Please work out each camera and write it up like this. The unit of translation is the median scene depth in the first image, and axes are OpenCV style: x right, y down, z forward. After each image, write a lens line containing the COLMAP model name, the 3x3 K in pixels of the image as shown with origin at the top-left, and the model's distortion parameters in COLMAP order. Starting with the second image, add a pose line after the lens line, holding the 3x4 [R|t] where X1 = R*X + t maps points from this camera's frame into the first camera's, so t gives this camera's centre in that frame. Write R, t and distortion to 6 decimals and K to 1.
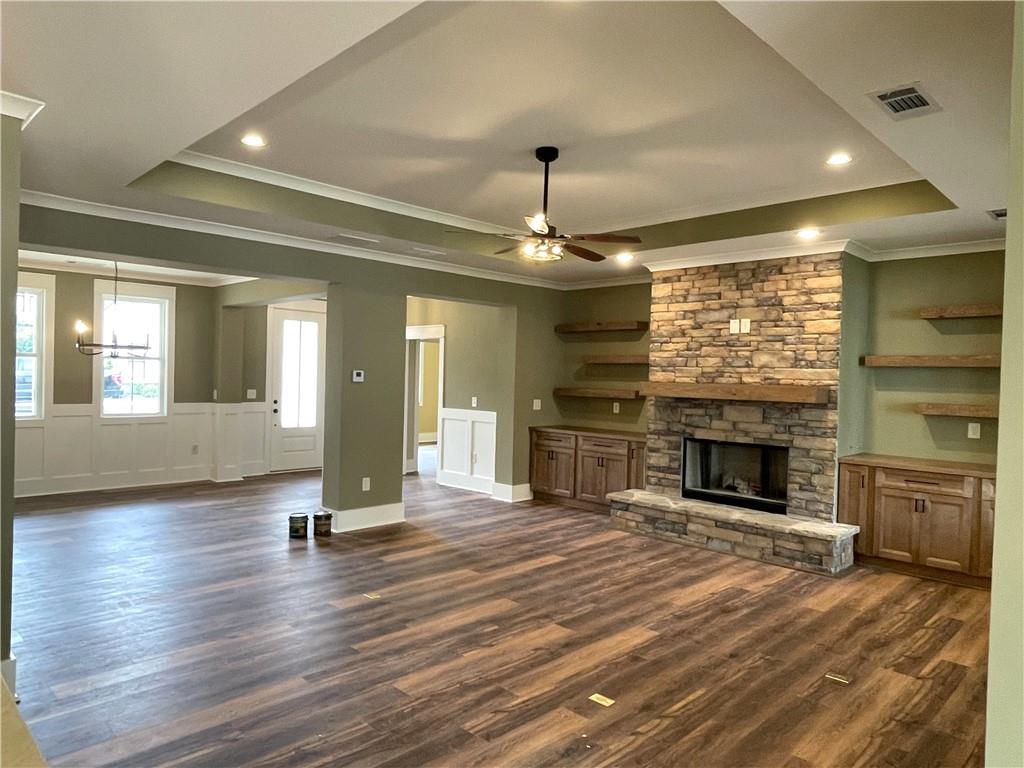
lens RADIAL K [[667.1, 0, 489.1], [0, 667.1, 386.2], [0, 0, 1]] dist [0.000339, -0.013040]
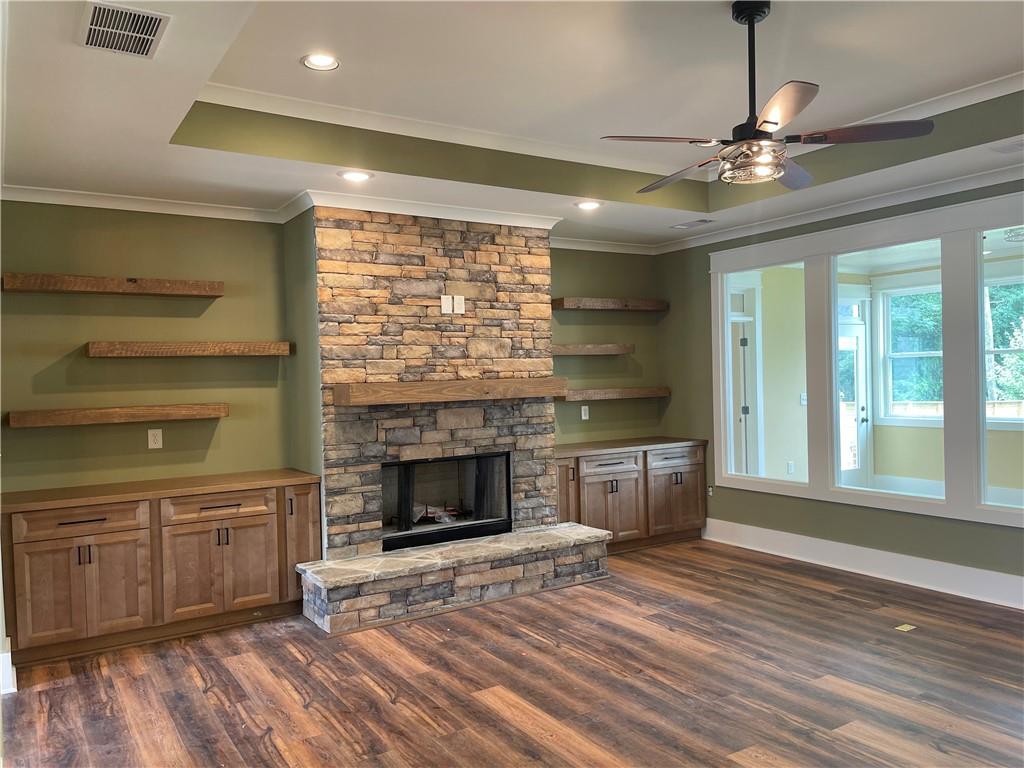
lens RADIAL K [[775.2, 0, 513.7], [0, 775.2, 391.0], [0, 0, 1]] dist [0.071489, -0.060995]
pose [[0.190137, -0.048514, 0.980558, -0.503594], [0.046688, 0.998095, 0.040329, -0.024323], [-0.980647, 0.038112, 0.192040, 0.791274]]
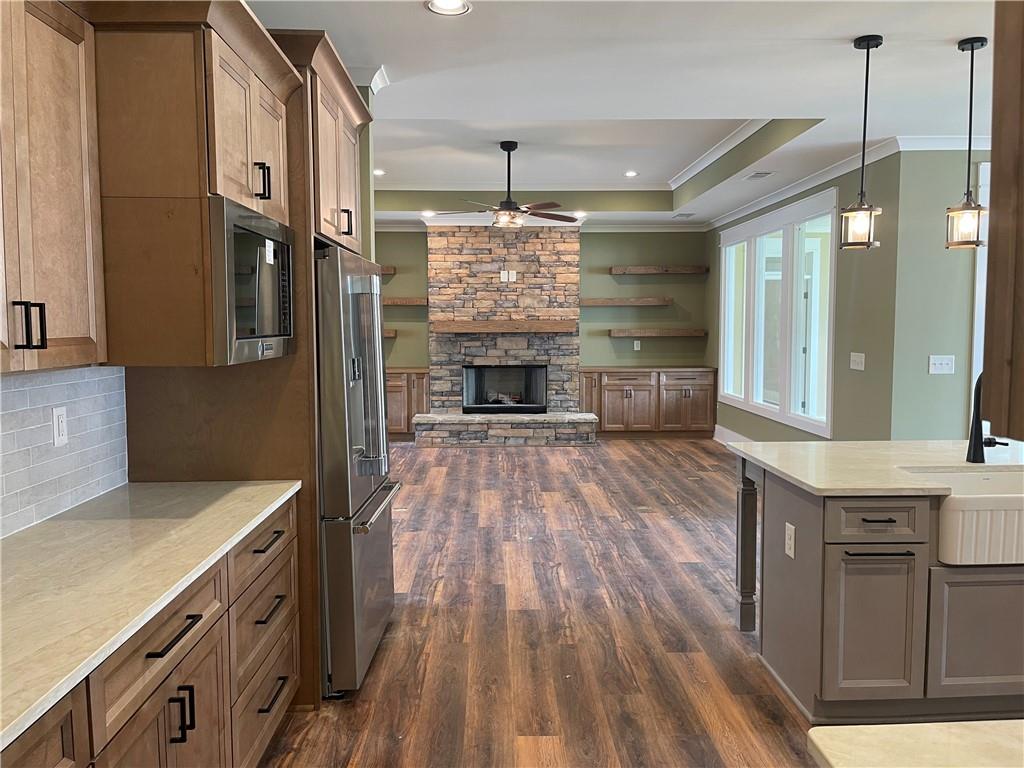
lens RADIAL K [[775.2, 0, 512.9], [0, 775.2, 385.9], [0, 0, 1]] dist [0.071489, -0.060995]
pose [[0.670890, -0.087119, 0.736421, -0.782283], [0.032254, 0.995563, 0.088392, -0.010049], [-0.740855, -0.035549, 0.670724, -0.035202]]
